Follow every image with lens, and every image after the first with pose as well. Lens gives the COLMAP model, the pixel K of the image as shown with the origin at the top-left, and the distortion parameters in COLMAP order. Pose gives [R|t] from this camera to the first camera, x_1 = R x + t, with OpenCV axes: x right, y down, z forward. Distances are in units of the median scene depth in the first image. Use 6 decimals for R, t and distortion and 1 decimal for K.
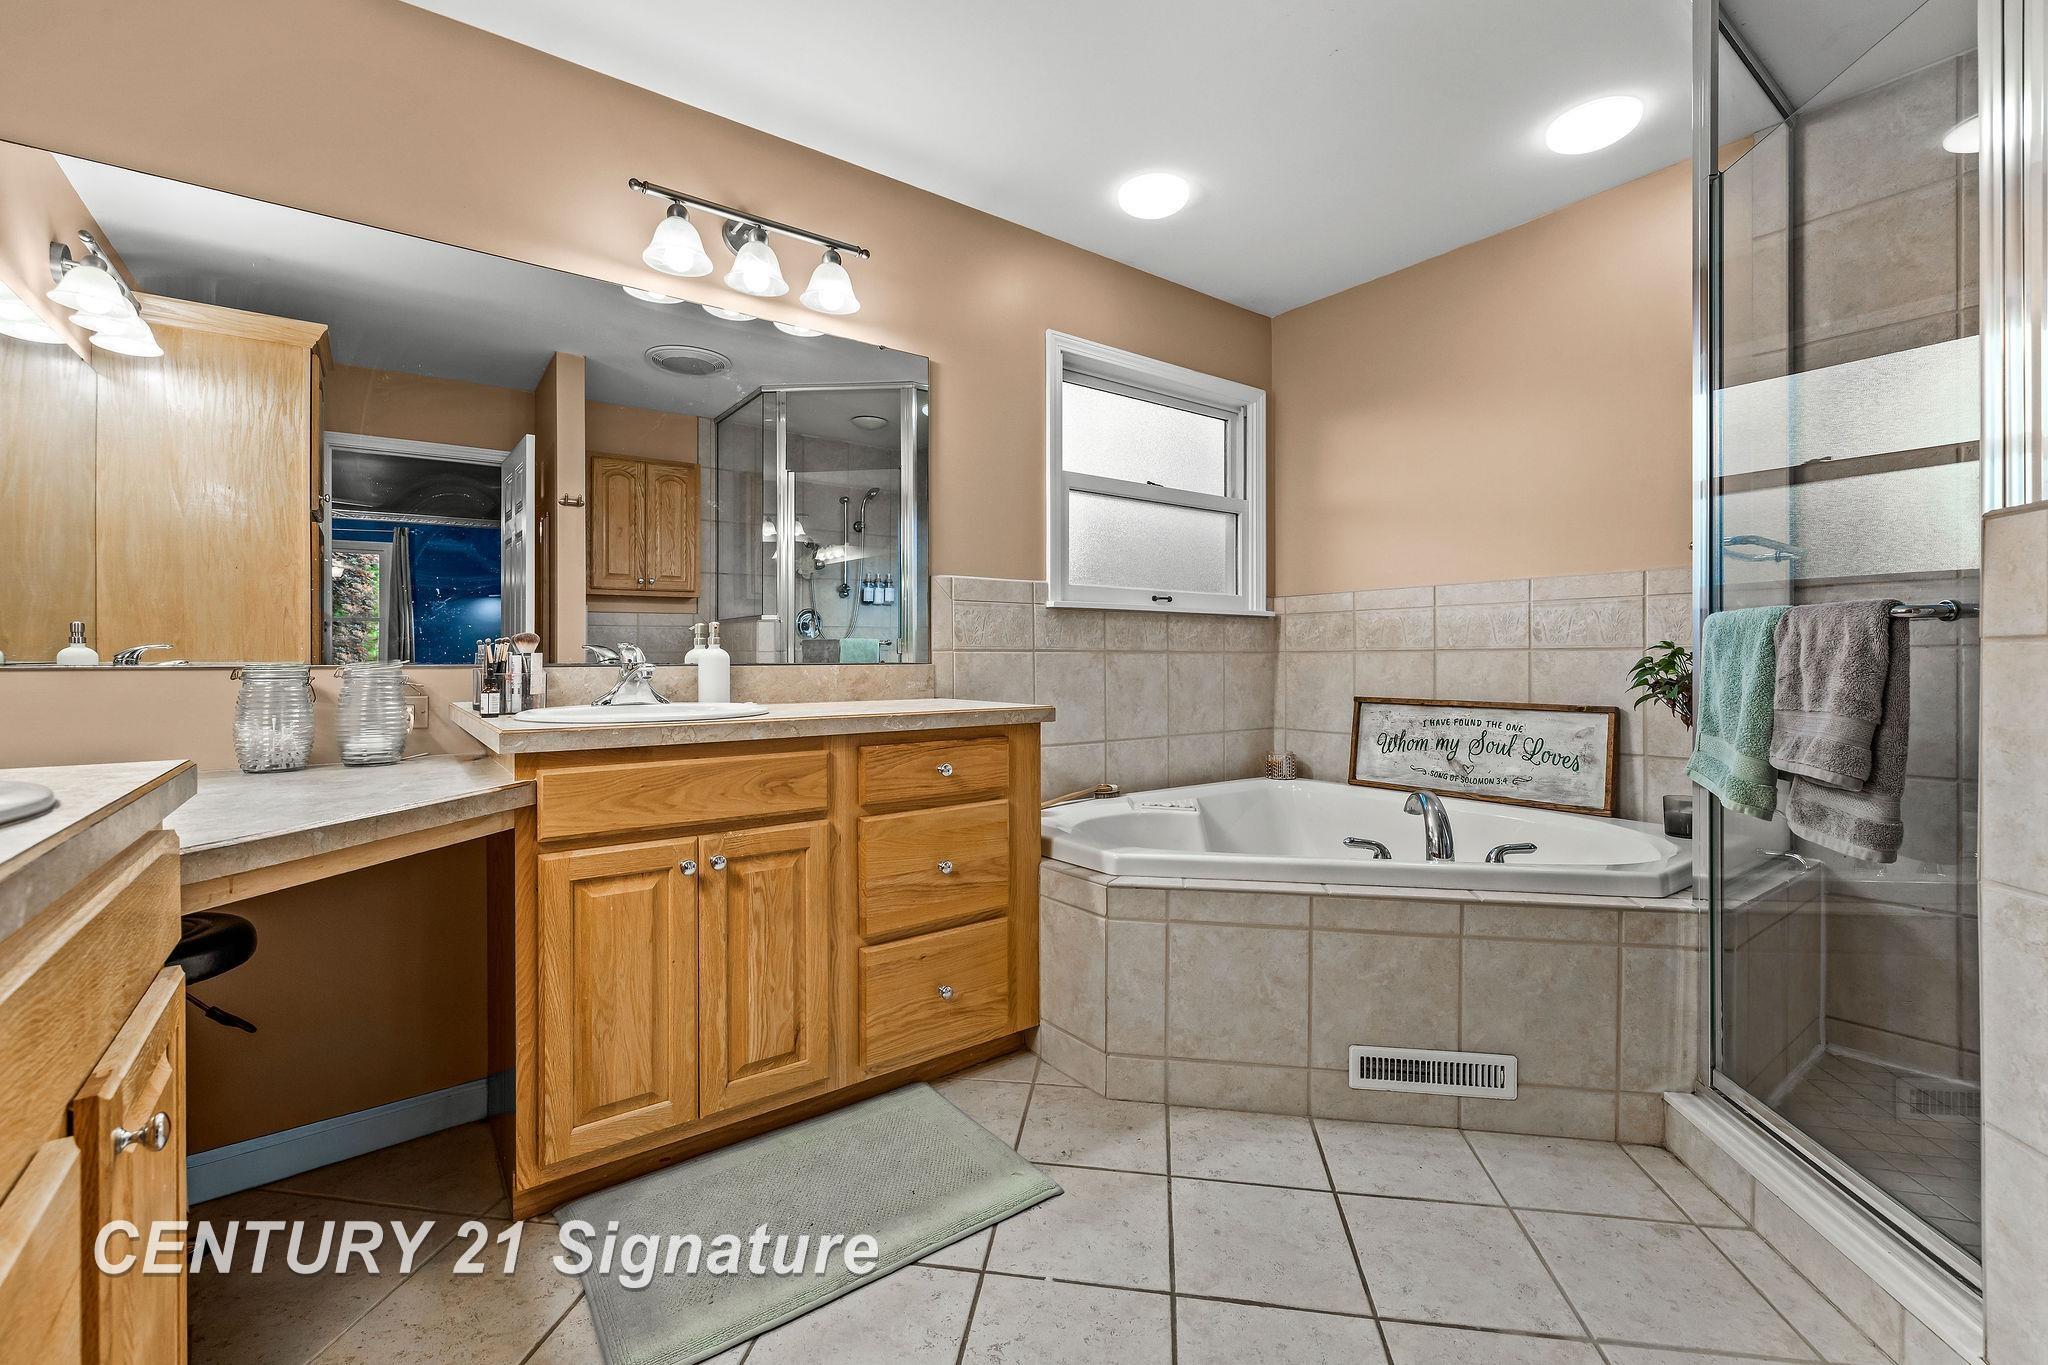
lens RADIAL K [[866.1, 0, 1013.4], [0, 866.1, 672.7], [0, 0, 1]] dist [0.000273, 0.000105]
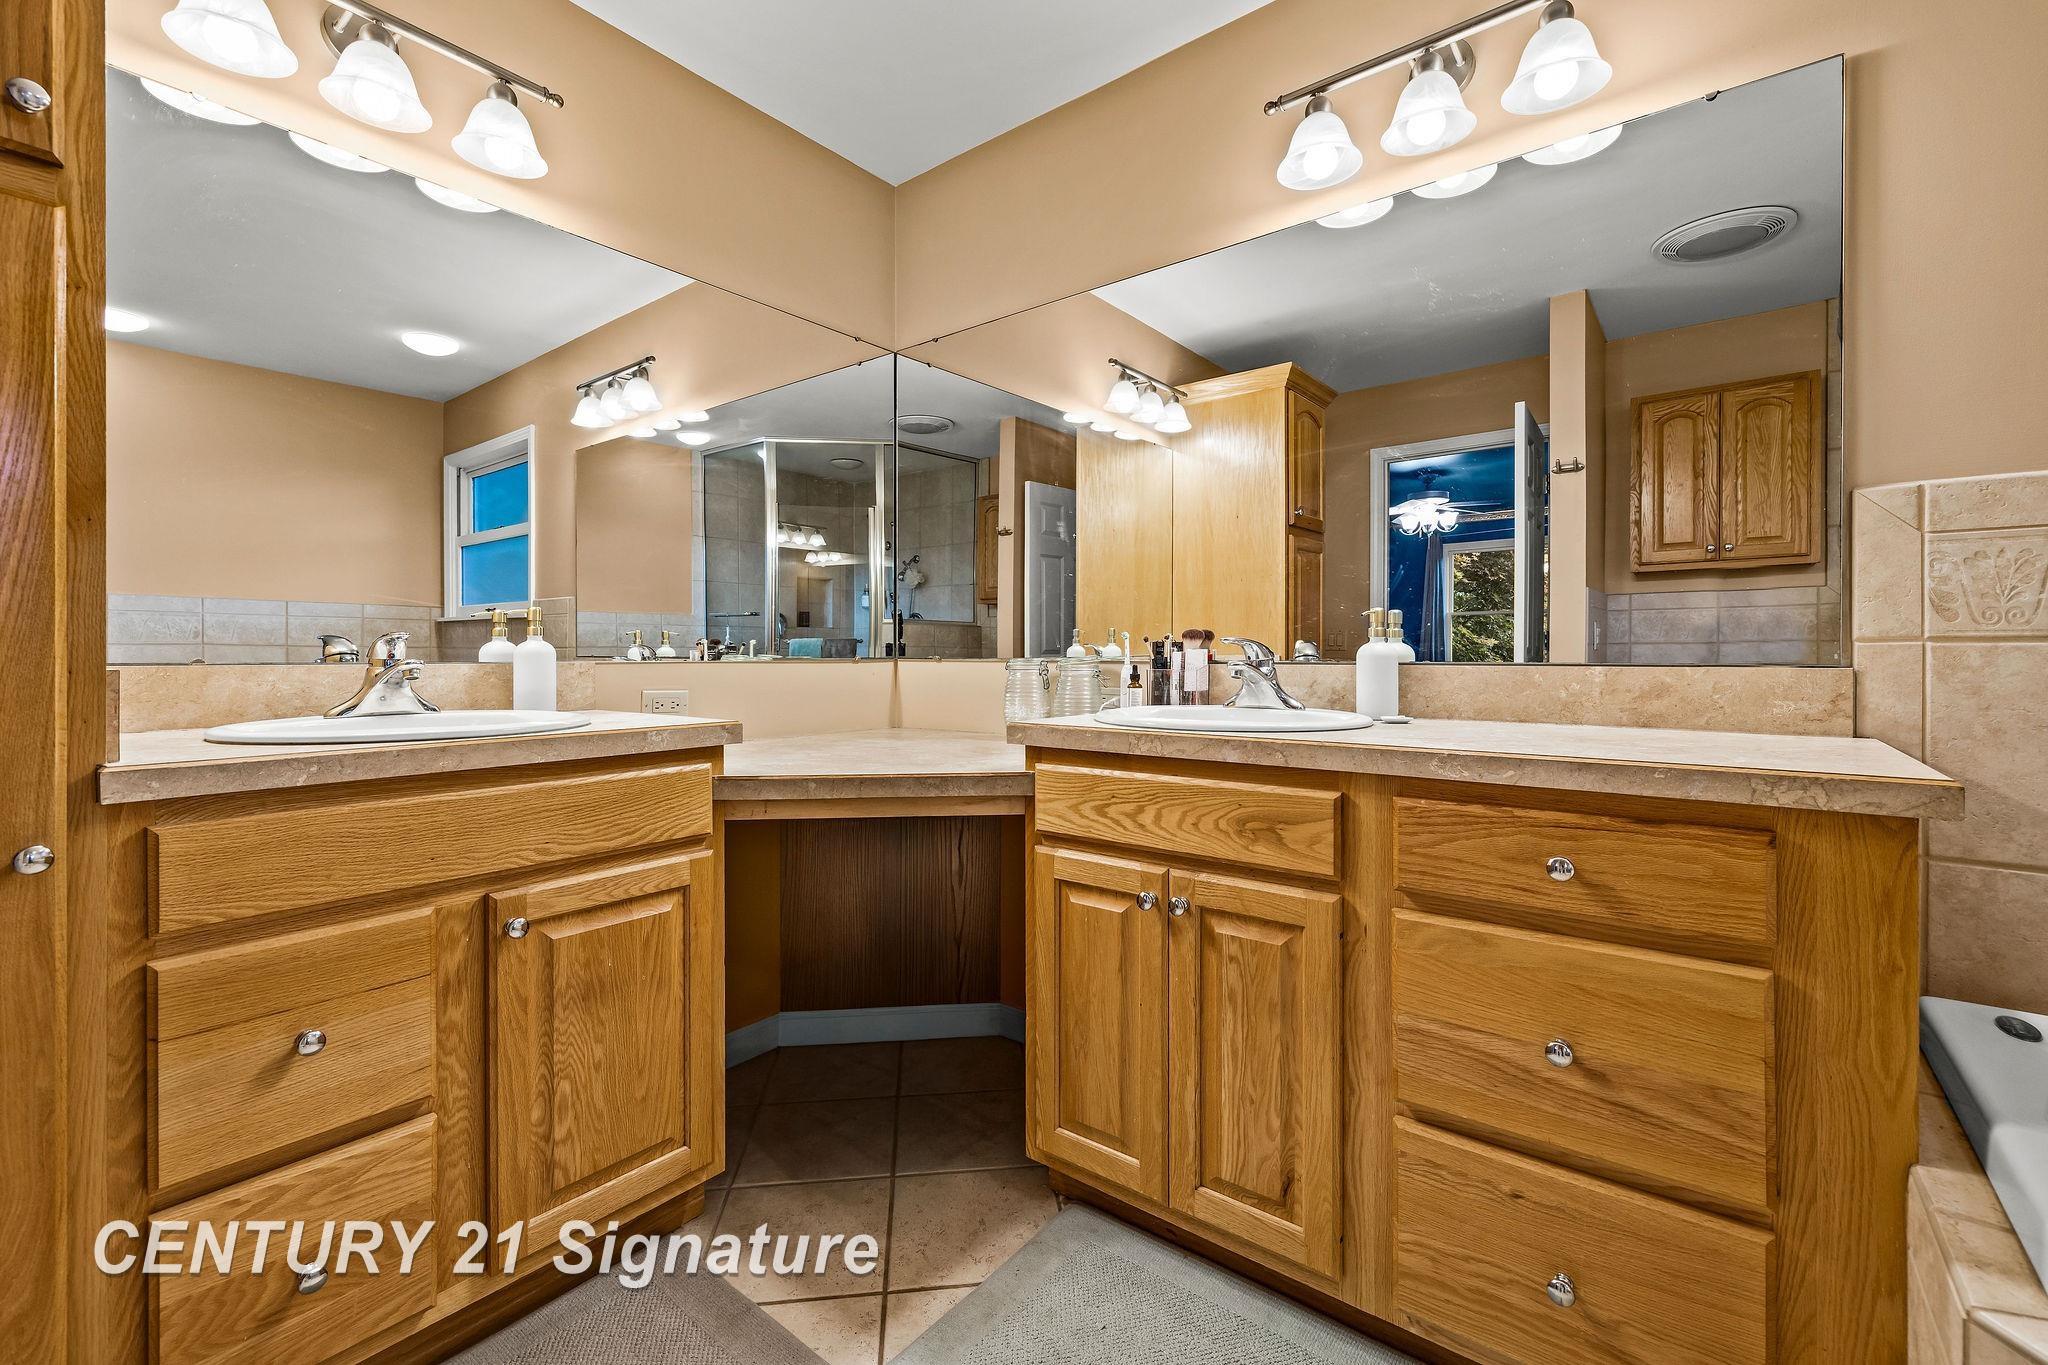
lens RADIAL K [[866.1, 0, 1013.4], [0, 866.1, 672.7], [0, 0, 1]] dist [0.000273, 0.000105]
pose [[0.270511, 0.024813, -0.962397, 0.375250], [-0.018338, 0.999619, 0.020618, -0.013165], [0.962542, 0.012072, 0.270863, 0.600366]]
